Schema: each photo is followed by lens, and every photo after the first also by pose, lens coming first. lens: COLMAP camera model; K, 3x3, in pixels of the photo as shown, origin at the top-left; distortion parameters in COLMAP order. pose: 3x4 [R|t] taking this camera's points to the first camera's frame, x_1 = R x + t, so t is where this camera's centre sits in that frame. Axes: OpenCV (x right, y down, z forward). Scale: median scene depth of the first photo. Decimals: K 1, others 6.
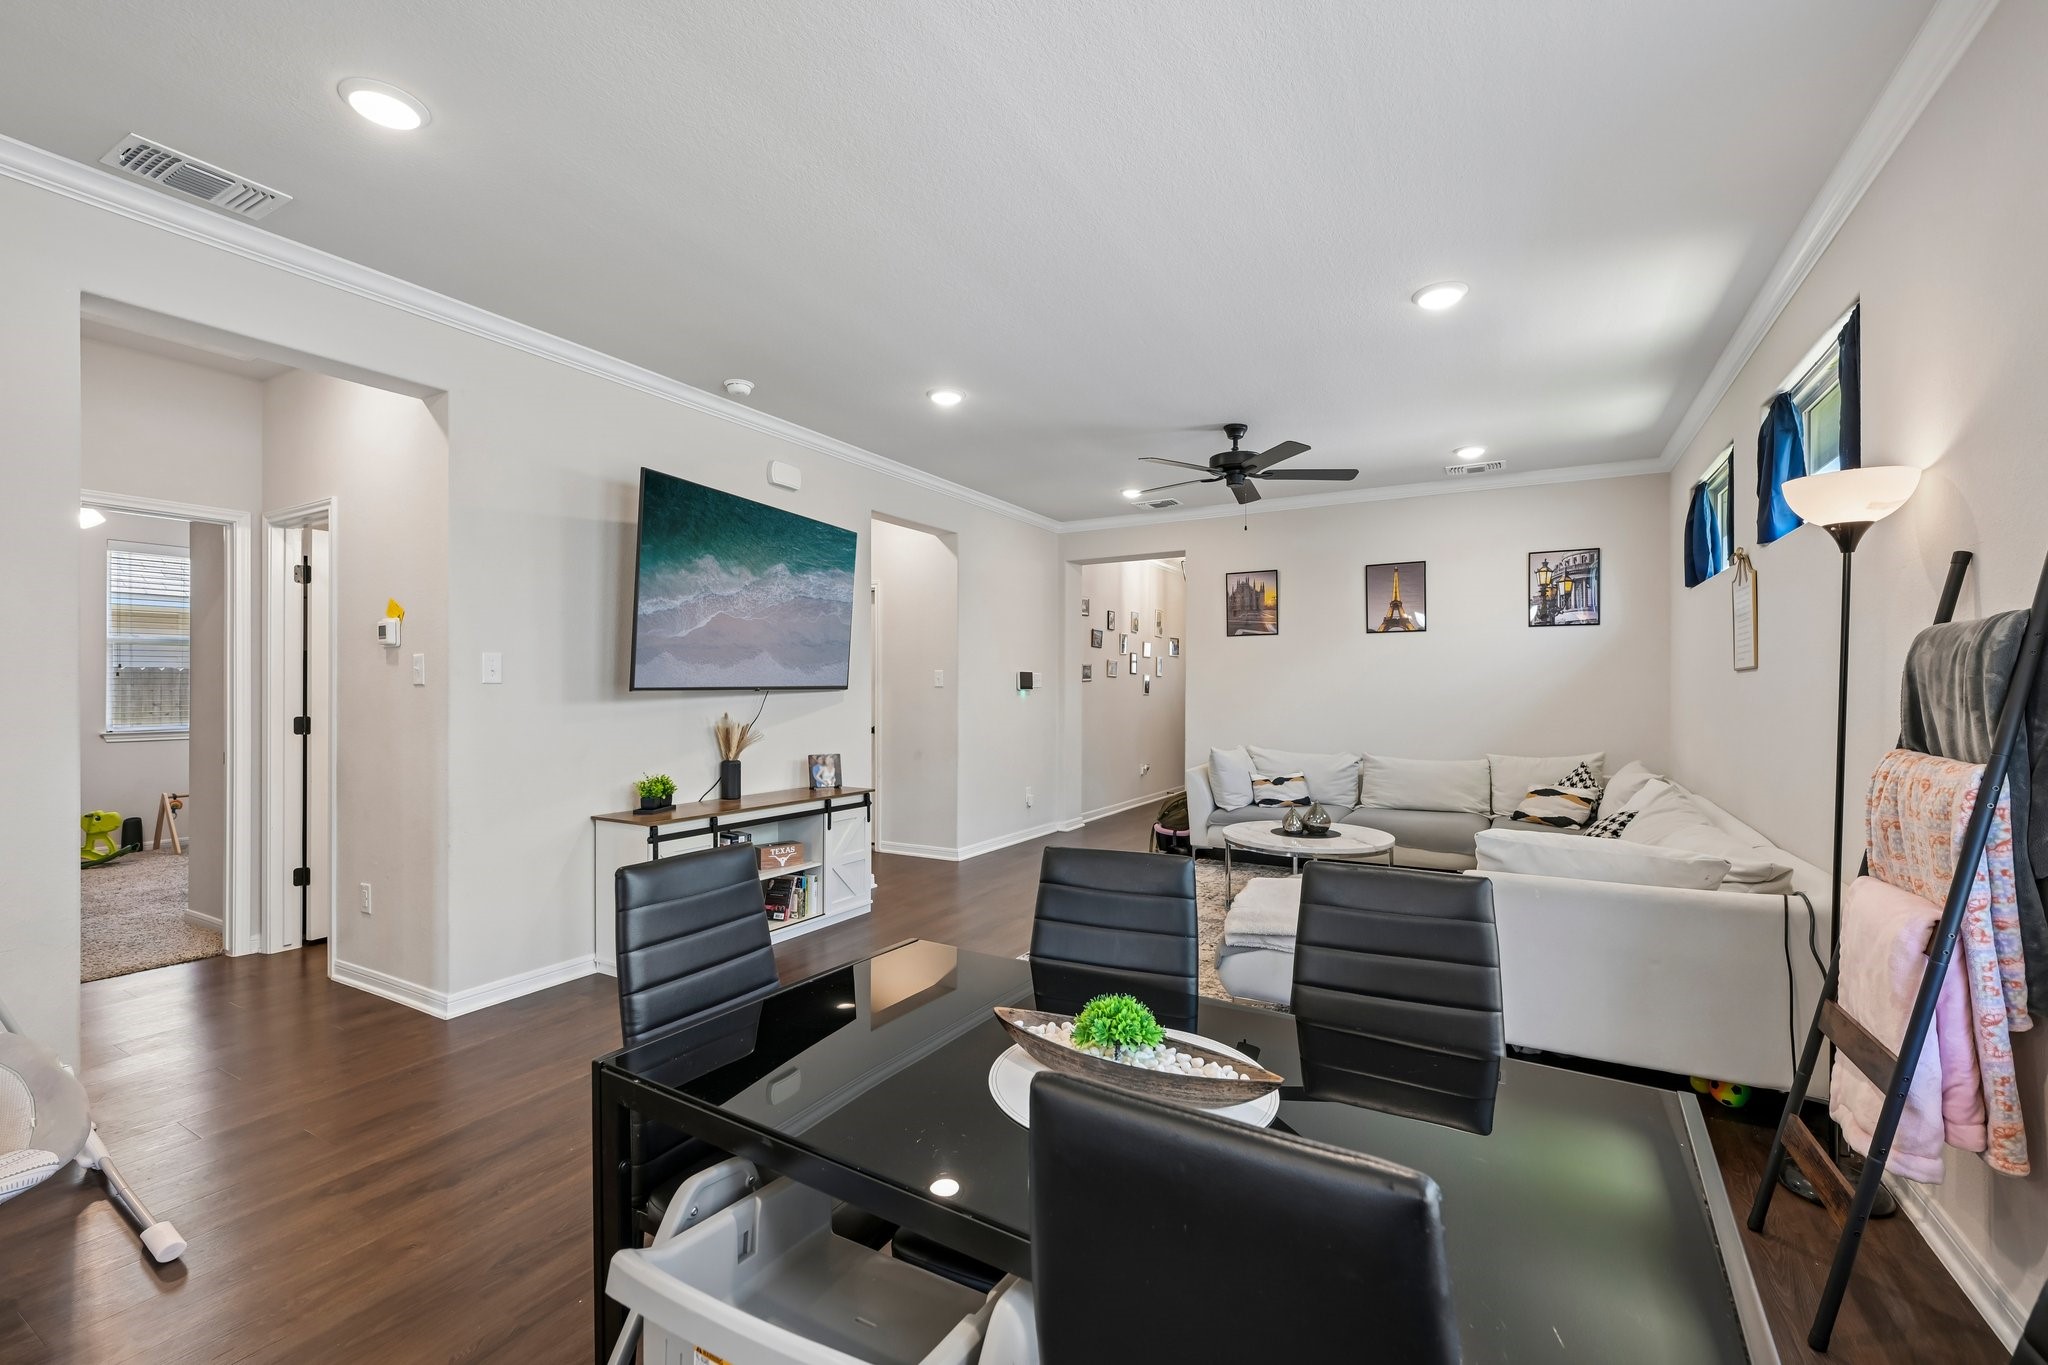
lens RADIAL K [[864.0, 0, 1019.5], [0, 864.0, 678.7], [0, 0, 1]] dist [0.001901, 0.000138]
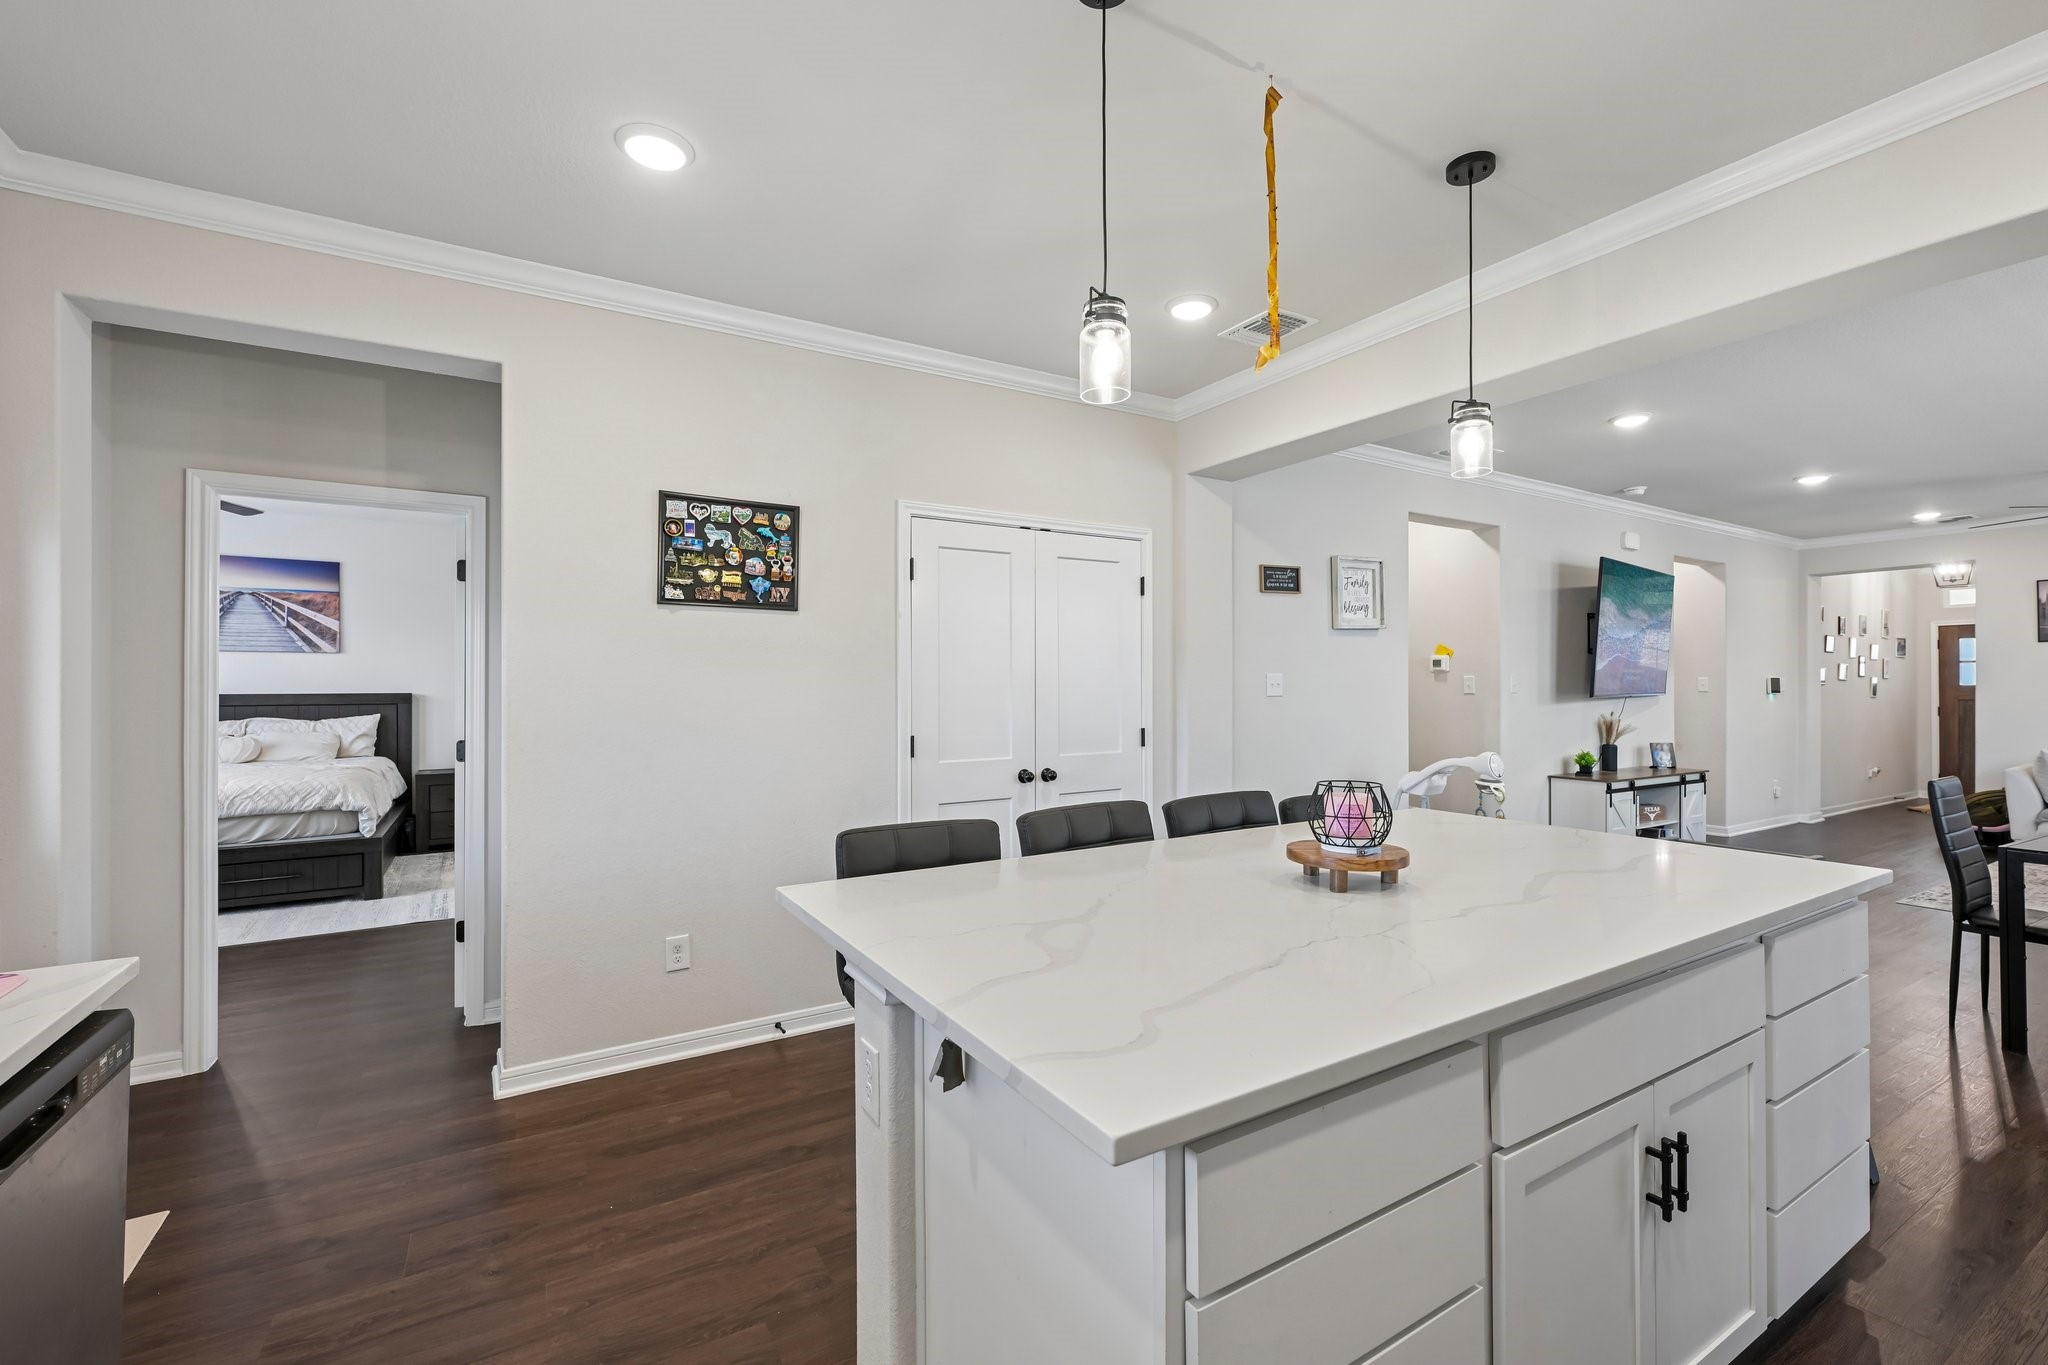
lens RADIAL K [[864.0, 0, 1026.9], [0, 864.0, 681.4], [0, 0, 1]] dist [0.001901, 0.000138]
pose [[0.876213, -0.004510, -0.481903, -0.450458], [0.007682, 0.999960, 0.004609, -0.023435], [0.481863, -0.007740, 0.876213, -0.680818]]
